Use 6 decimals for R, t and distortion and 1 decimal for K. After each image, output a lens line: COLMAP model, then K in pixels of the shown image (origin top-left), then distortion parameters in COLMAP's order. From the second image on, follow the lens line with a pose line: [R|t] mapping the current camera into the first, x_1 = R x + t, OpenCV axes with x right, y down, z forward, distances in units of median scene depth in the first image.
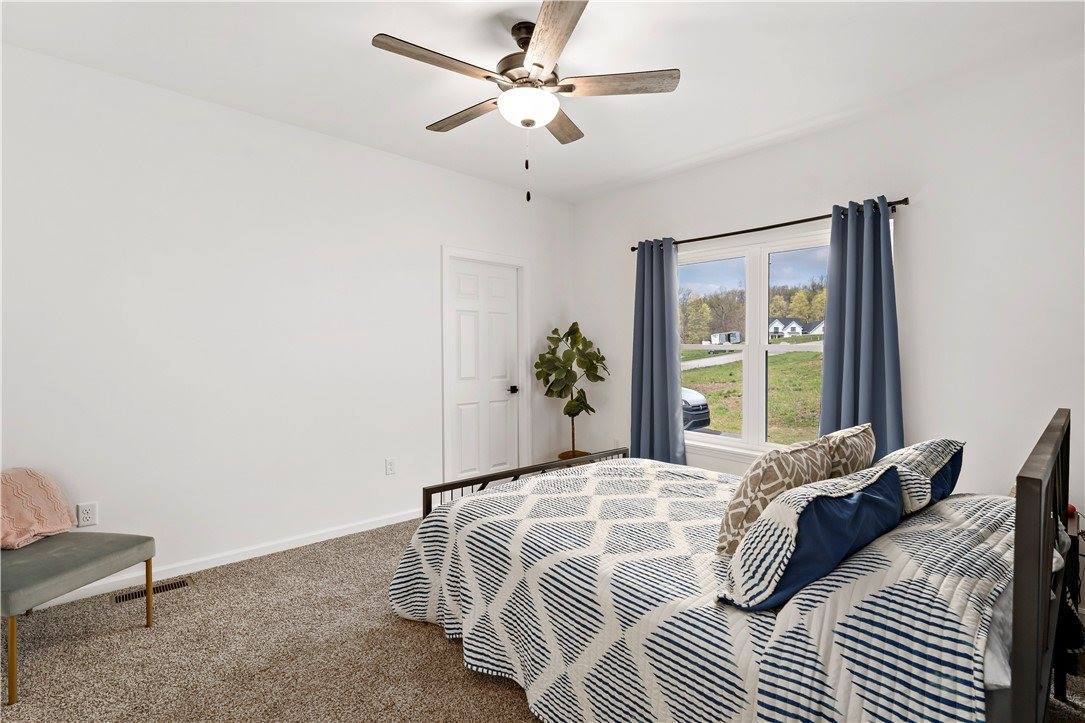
lens RADIAL K [[497.4, 0, 534.7], [0, 497.4, 362.5], [0, 0, 1]] dist [-0.002358, -0.000352]
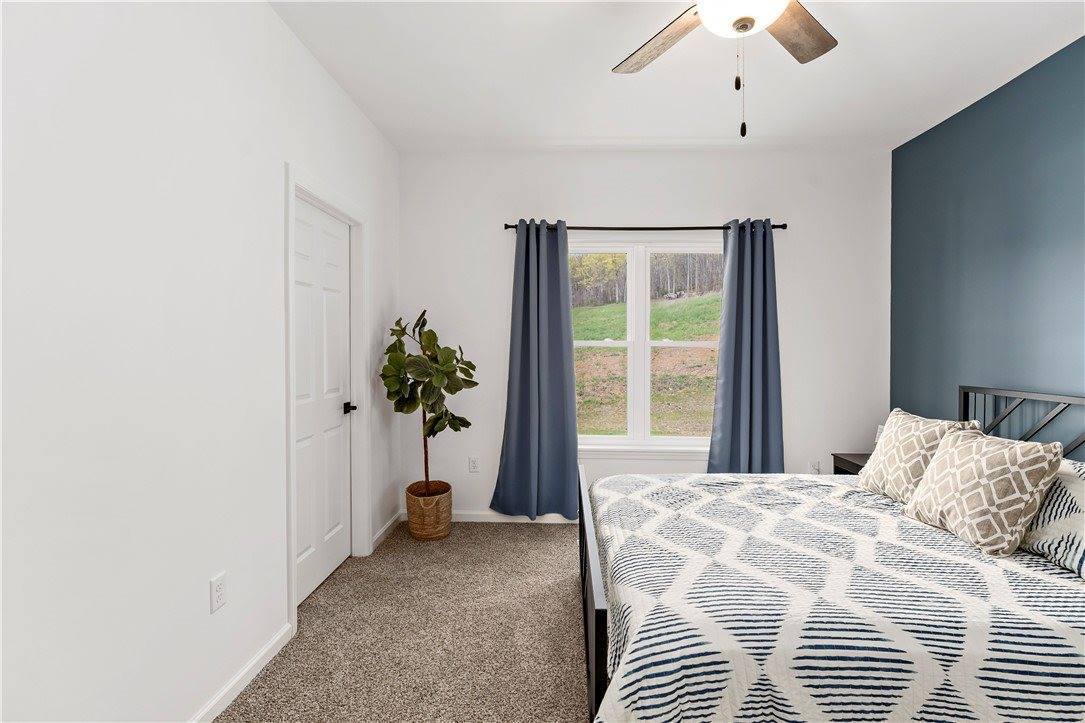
lens RADIAL K [[497.4, 0, 539.9], [0, 497.4, 350.0], [0, 0, 1]] dist [-0.002358, -0.000352]
pose [[0.683995, -0.011123, 0.729402, -0.665487], [0.021768, 0.999750, -0.005167, -0.025803], [-0.729162, 0.019411, 0.684066, 0.685011]]
